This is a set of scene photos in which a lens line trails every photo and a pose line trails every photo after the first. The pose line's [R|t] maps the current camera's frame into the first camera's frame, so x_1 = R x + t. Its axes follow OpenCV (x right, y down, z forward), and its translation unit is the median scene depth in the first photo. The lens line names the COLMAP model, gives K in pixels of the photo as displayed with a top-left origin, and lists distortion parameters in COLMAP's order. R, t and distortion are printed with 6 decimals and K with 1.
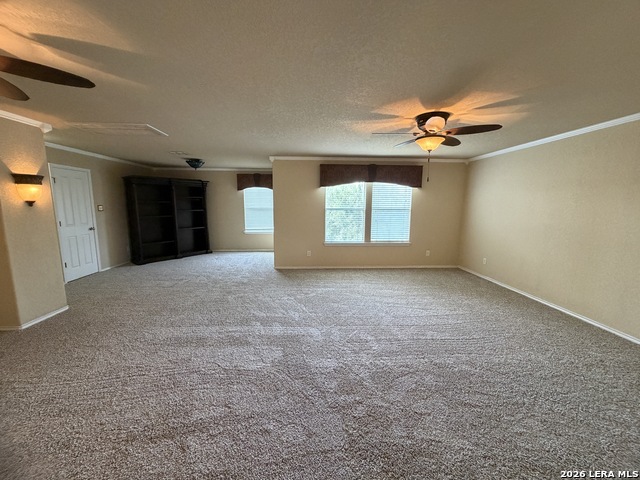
lens RADIAL K [[253.7, 0, 320.8], [0, 253.7, 239.0], [0, 0, 1]] dist [-0.002742, -0.000042]
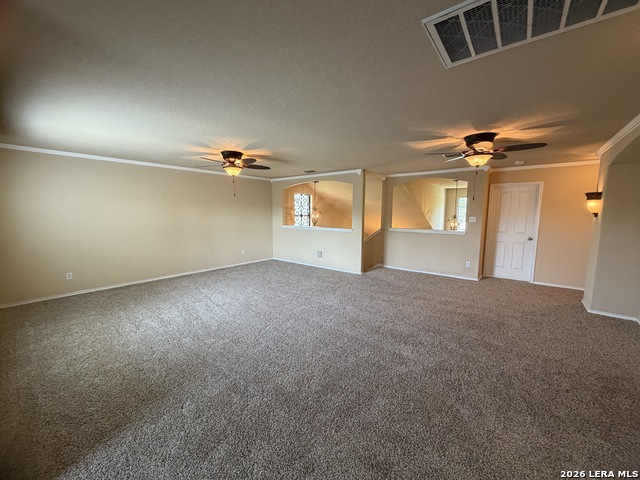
lens RADIAL K [[253.7, 0, 318.8], [0, 253.7, 241.8], [0, 0, 1]] dist [-0.002742, -0.000042]
pose [[-0.741517, -0.089196, 0.664978, -0.816466], [0.082412, 0.971510, 0.222210, -0.219230], [-0.665853, 0.219575, -0.713040, 1.554171]]
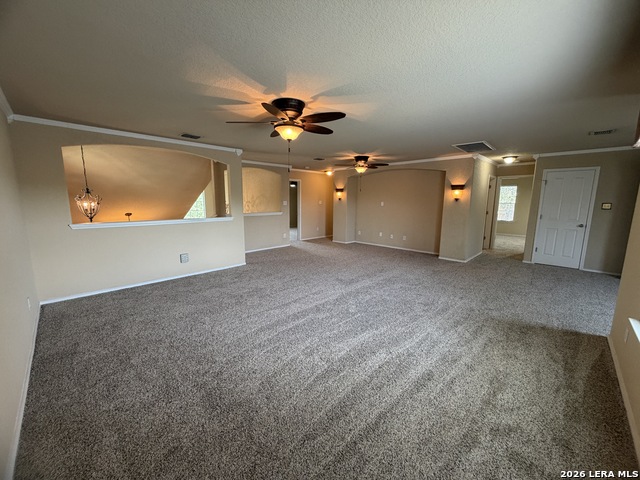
lens RADIAL K [[253.7, 0, 318.9], [0, 253.7, 238.6], [0, 0, 1]] dist [-0.002742, -0.000042]
pose [[-0.738345, 0.092476, -0.668053, 0.872584], [-0.106002, 0.962330, 0.250367, -0.207451], [0.666041, 0.255673, -0.700729, 1.572334]]
